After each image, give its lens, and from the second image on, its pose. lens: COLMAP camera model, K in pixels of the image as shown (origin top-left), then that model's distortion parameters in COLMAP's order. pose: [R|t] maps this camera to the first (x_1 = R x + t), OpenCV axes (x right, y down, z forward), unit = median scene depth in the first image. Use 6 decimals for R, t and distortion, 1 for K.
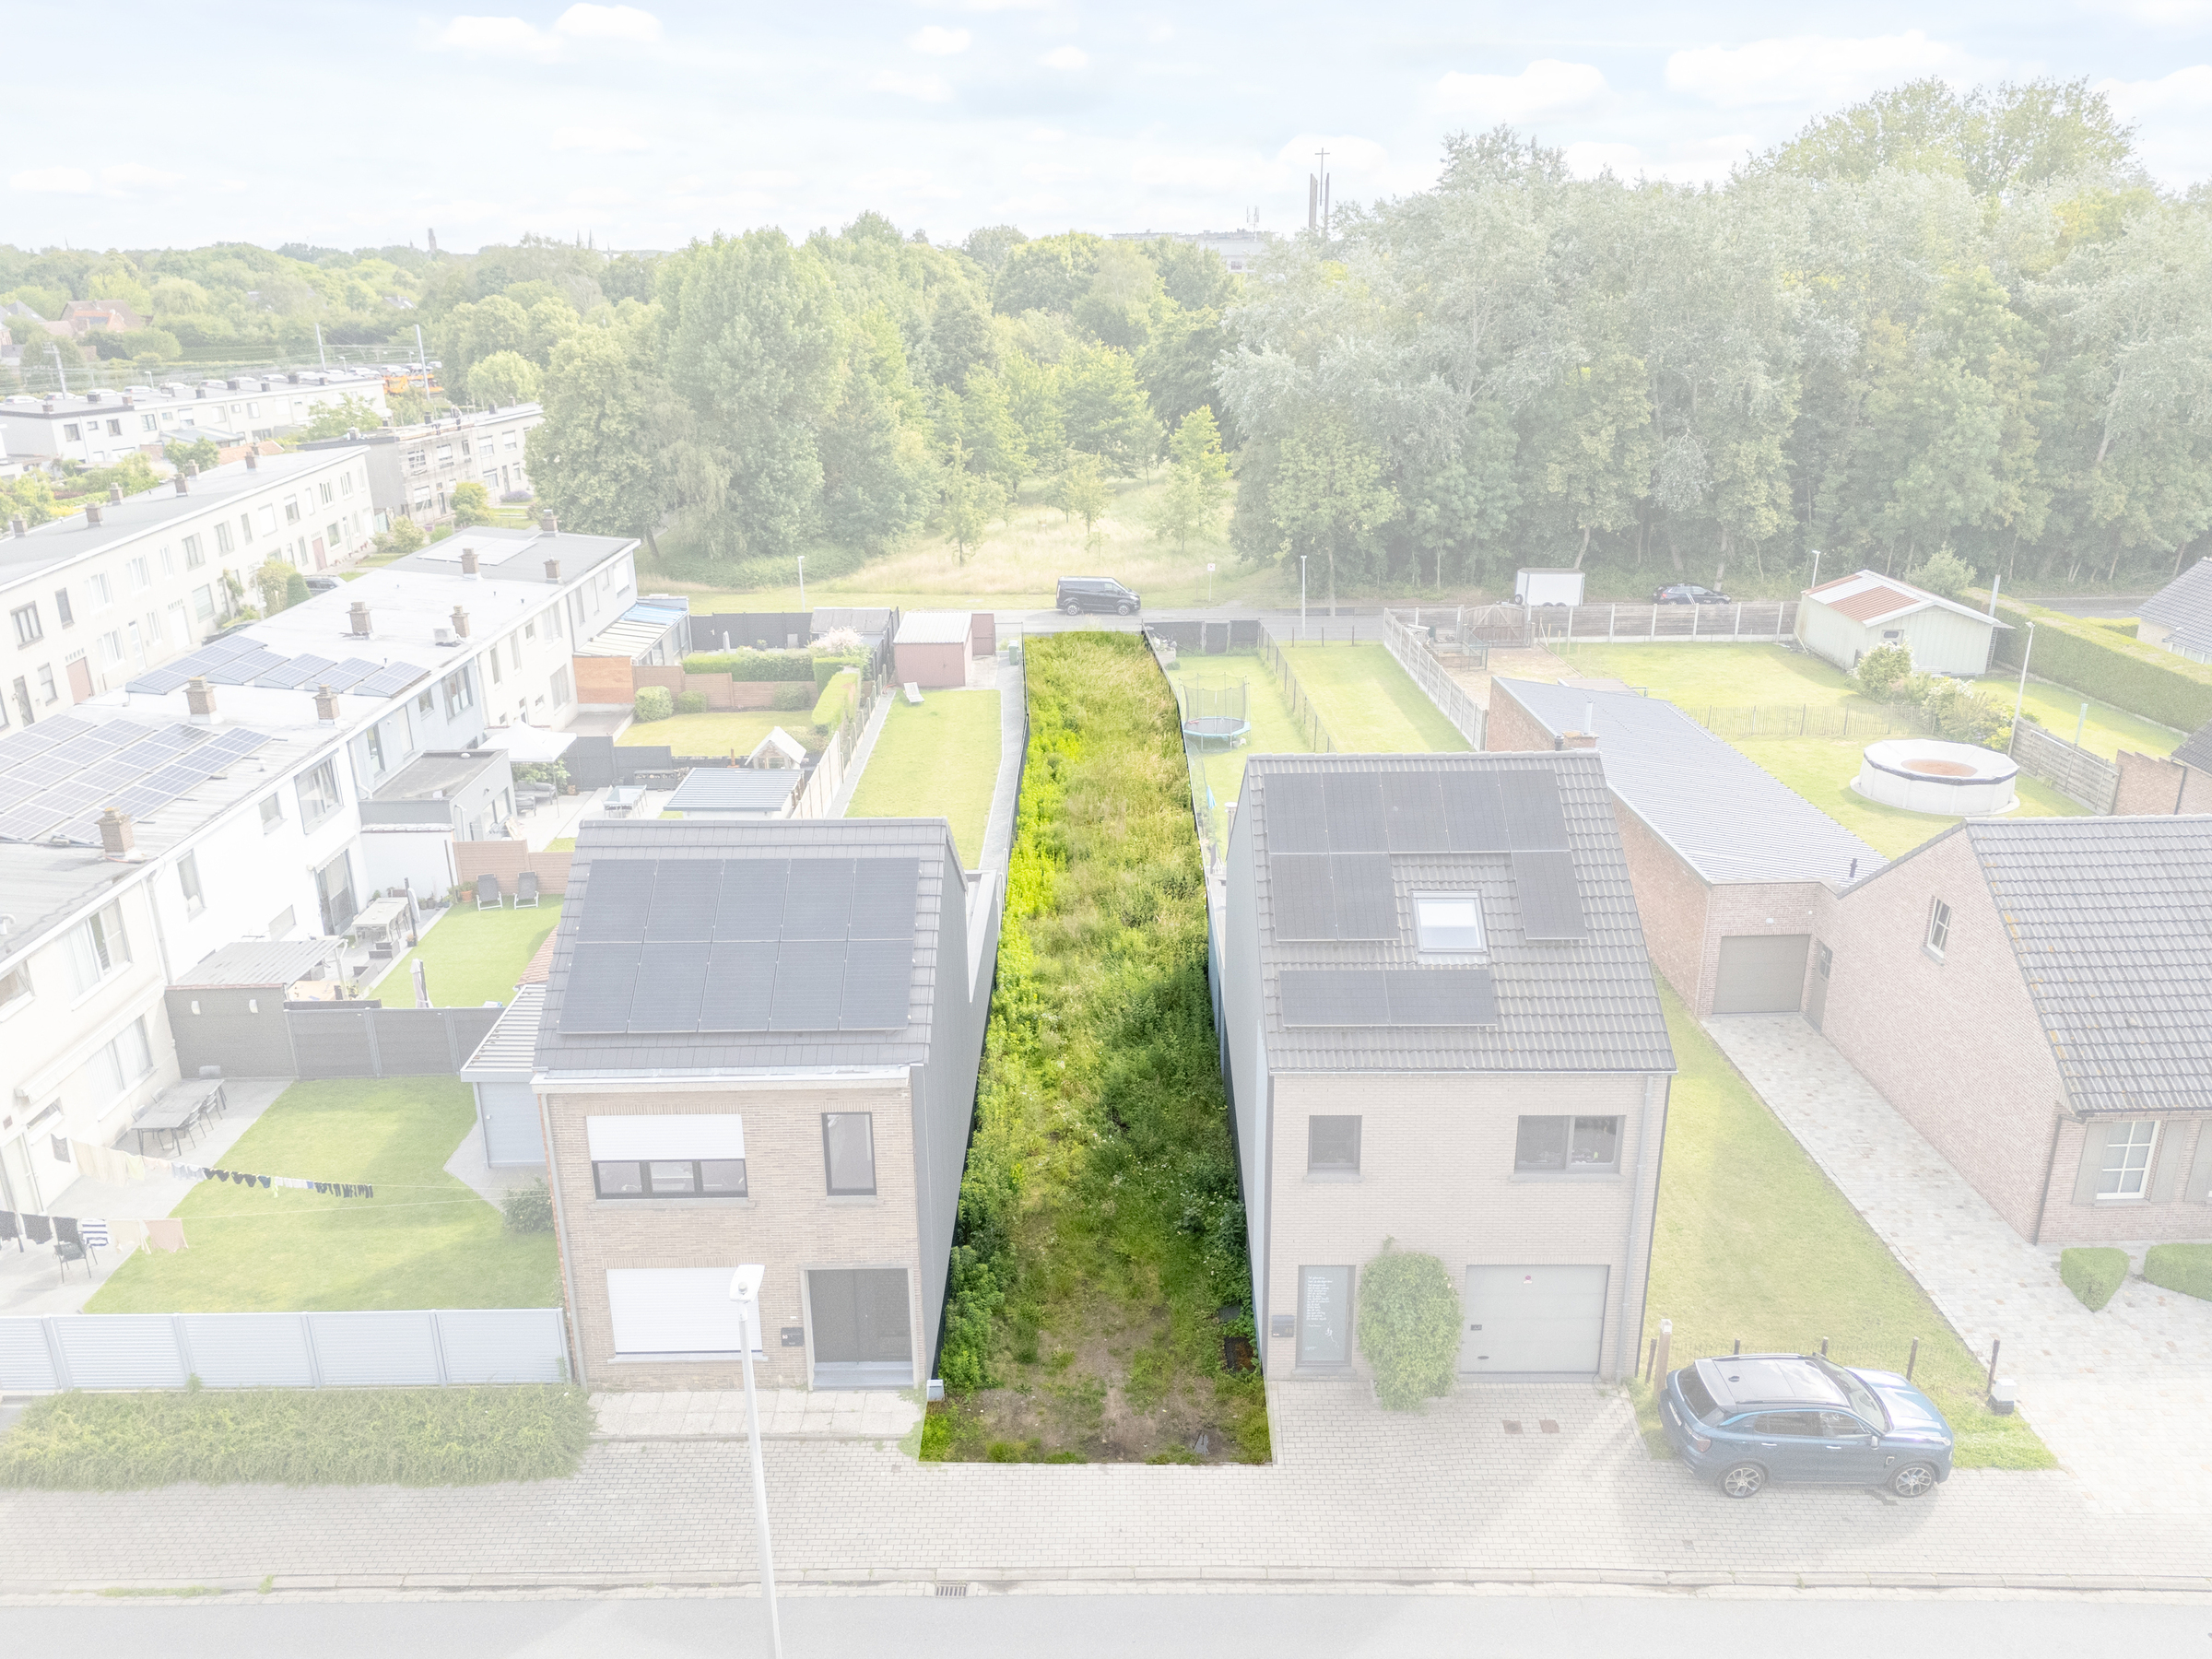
lens RADIAL K [[1622.0, 0, 1106.0], [0, 1622.0, 829.5], [0, 0, 1]] dist [0.065540, -0.038666]
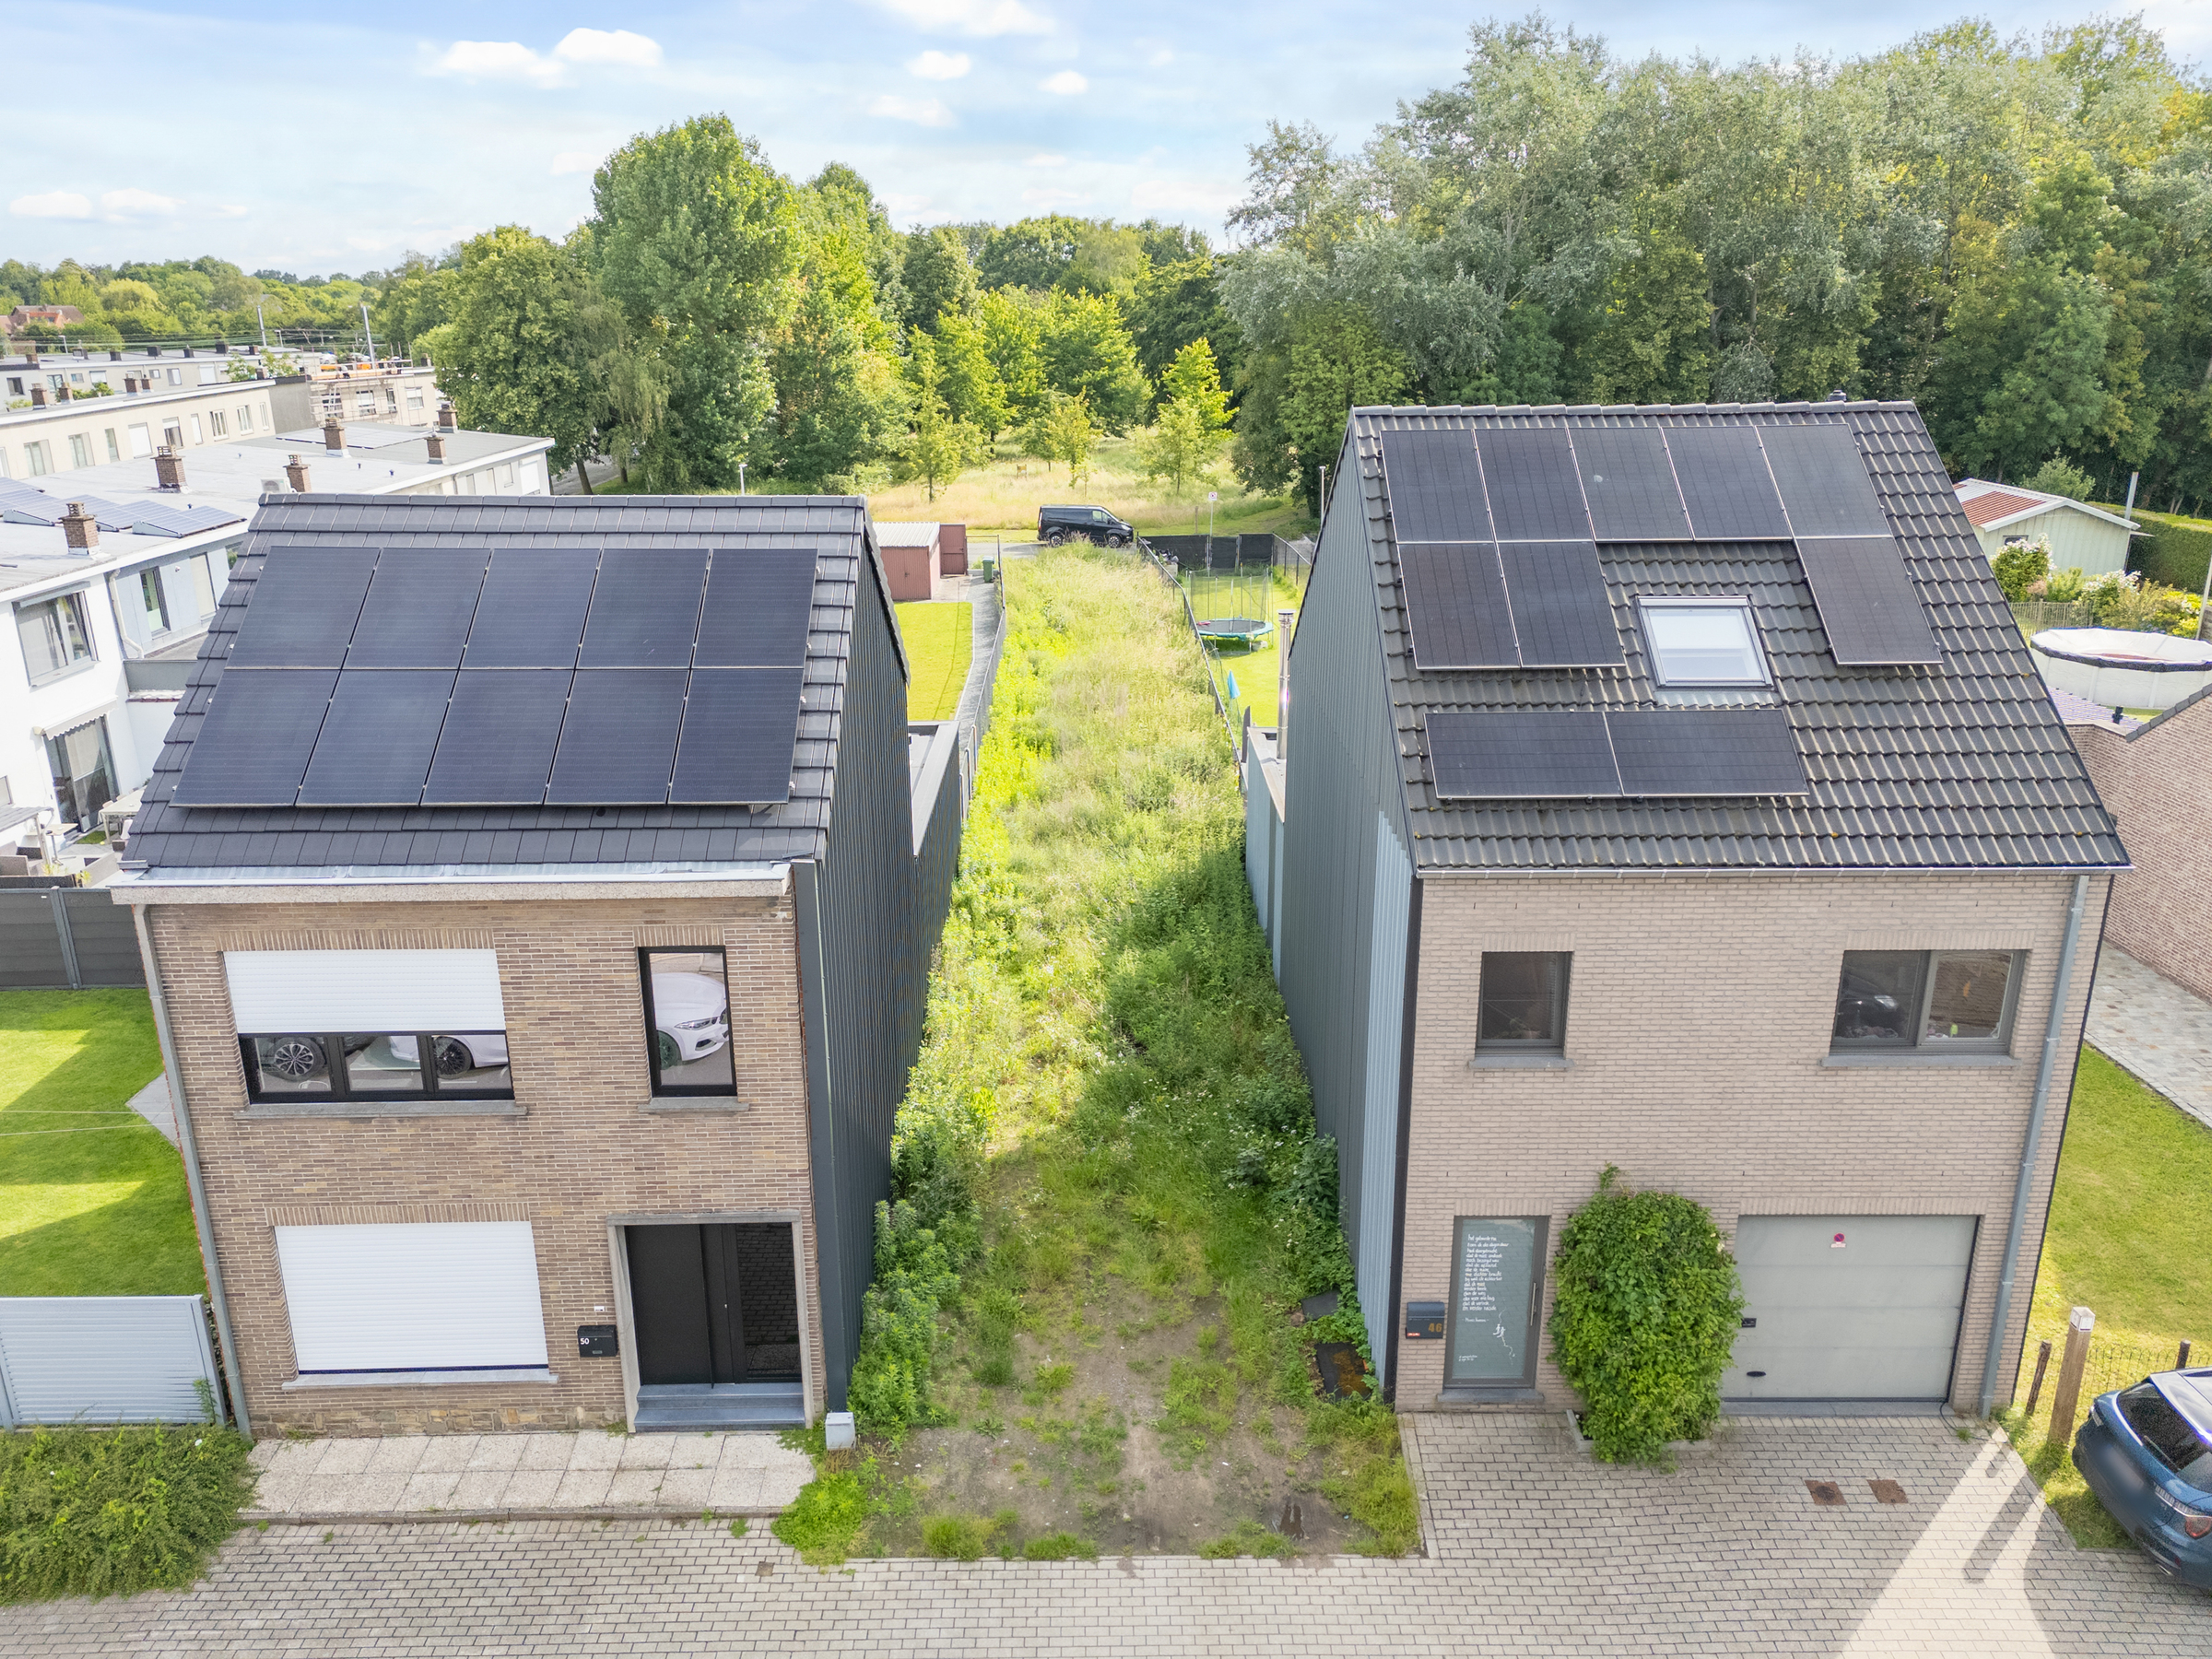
lens RADIAL K [[1617.3, 0, 1106.0], [0, 1617.3, 829.5], [0, 0, 1]] dist [0.049852, -0.003158]
pose [[0.999911, 0.001161, 0.013277, -0.013222], [-0.000840, 0.999708, -0.024142, 0.114633], [-0.013301, 0.024129, 0.999620, 0.331267]]
